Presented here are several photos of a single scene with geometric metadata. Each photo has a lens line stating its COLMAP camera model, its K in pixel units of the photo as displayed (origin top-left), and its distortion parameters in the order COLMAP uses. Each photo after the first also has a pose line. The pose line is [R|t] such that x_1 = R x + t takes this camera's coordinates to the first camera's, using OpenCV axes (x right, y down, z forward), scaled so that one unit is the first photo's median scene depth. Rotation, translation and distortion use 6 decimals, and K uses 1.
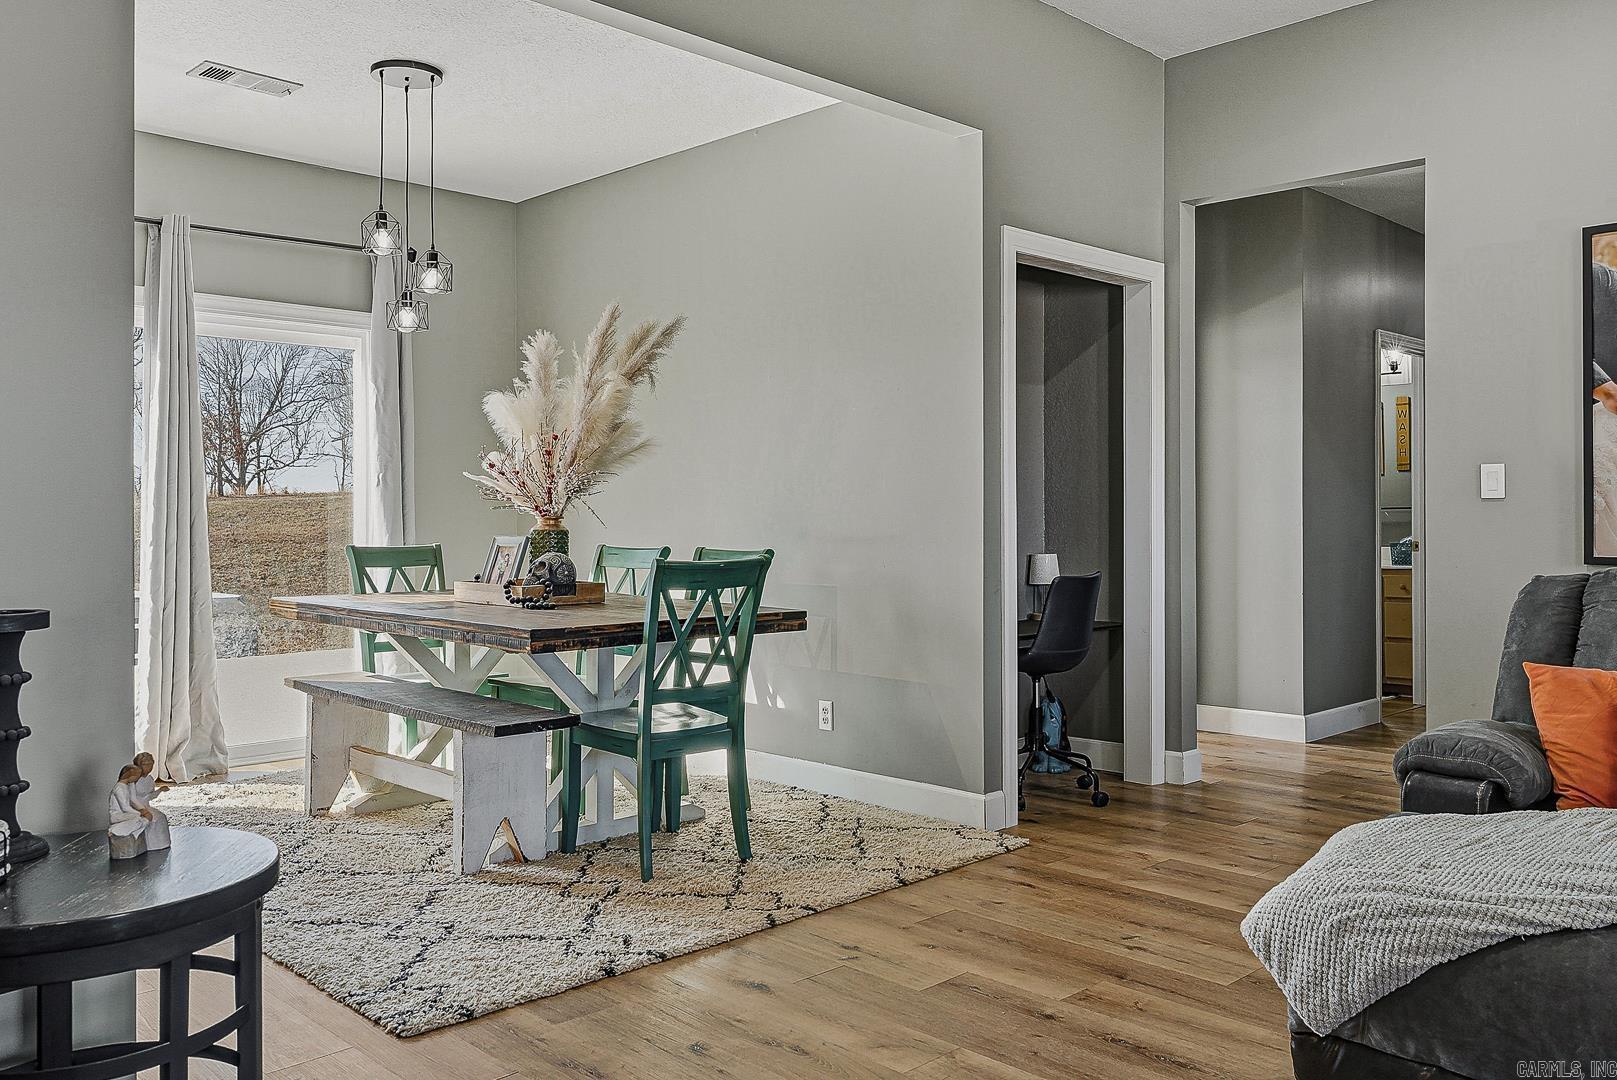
lens RADIAL K [[1292.5, 0, 827.3], [0, 1292.5, 502.3], [0, 0, 1]] dist [-0.001527, -0.000075]
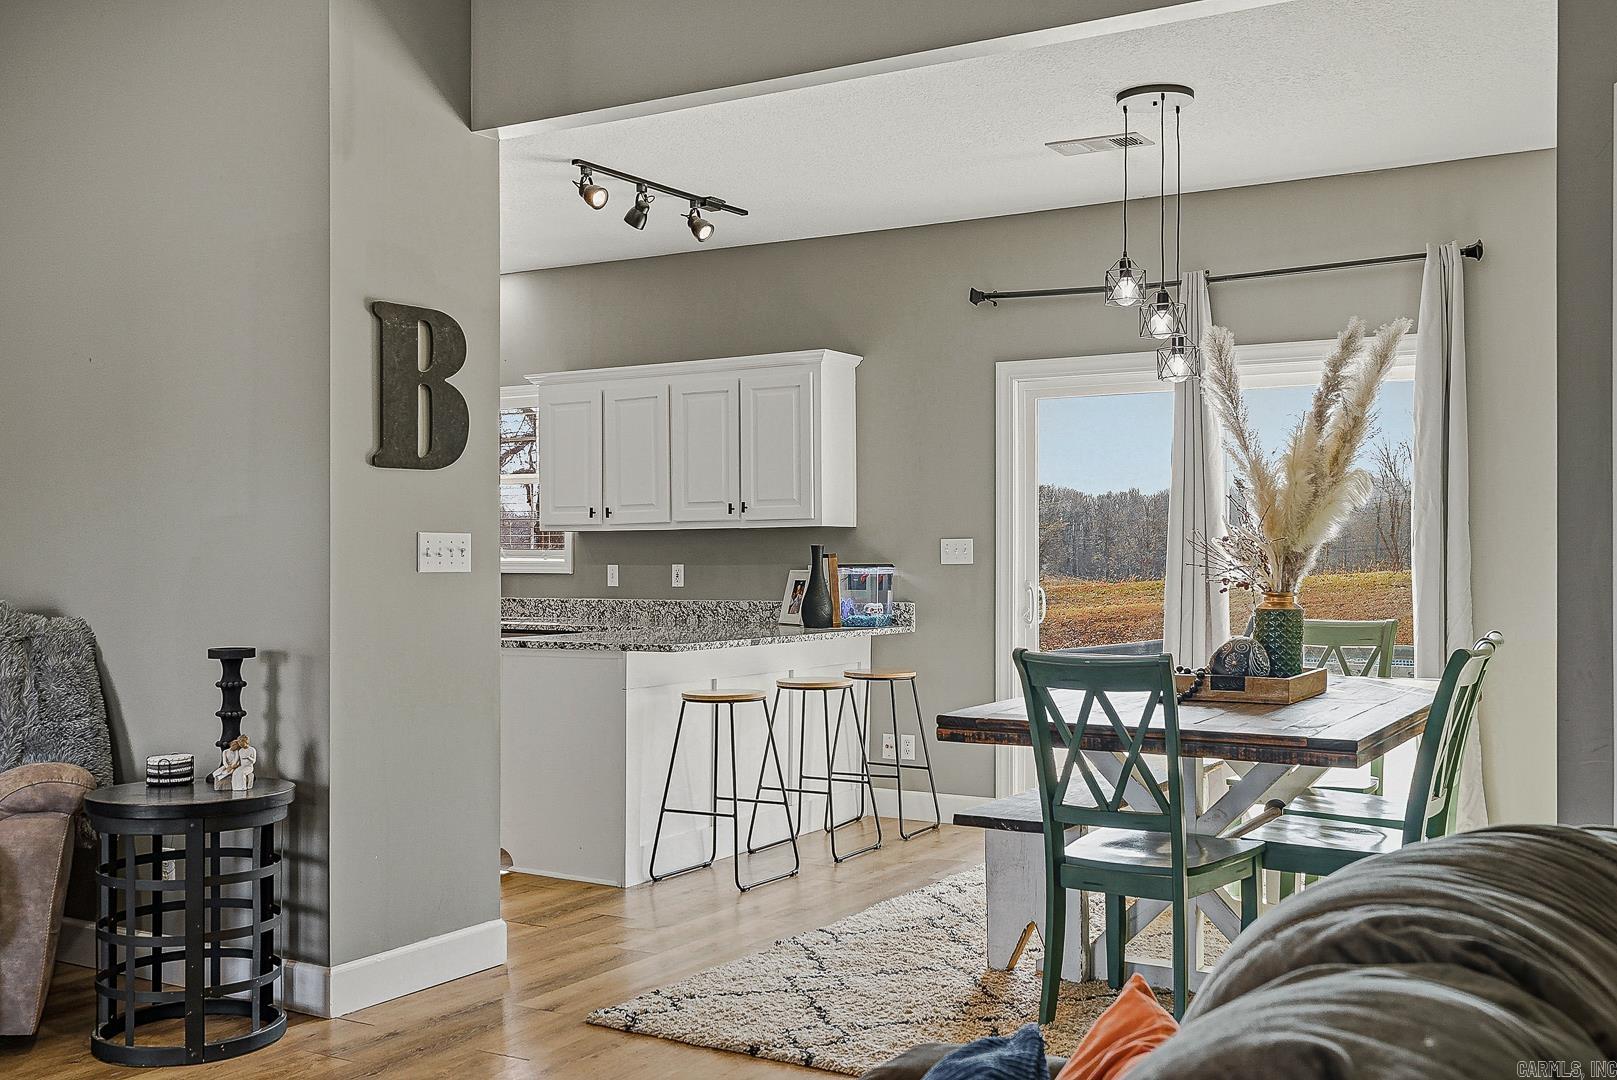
lens RADIAL K [[1690.8, 0, 807.0], [0, 1690.8, 538.9], [0, 0, 1]] dist [-0.020077, 0.000000]
pose [[0.223132, -0.006782, -0.974765, 0.775653], [0.009671, 0.999942, -0.004743, -0.021111], [0.974740, -0.008368, 0.223185, 0.504475]]
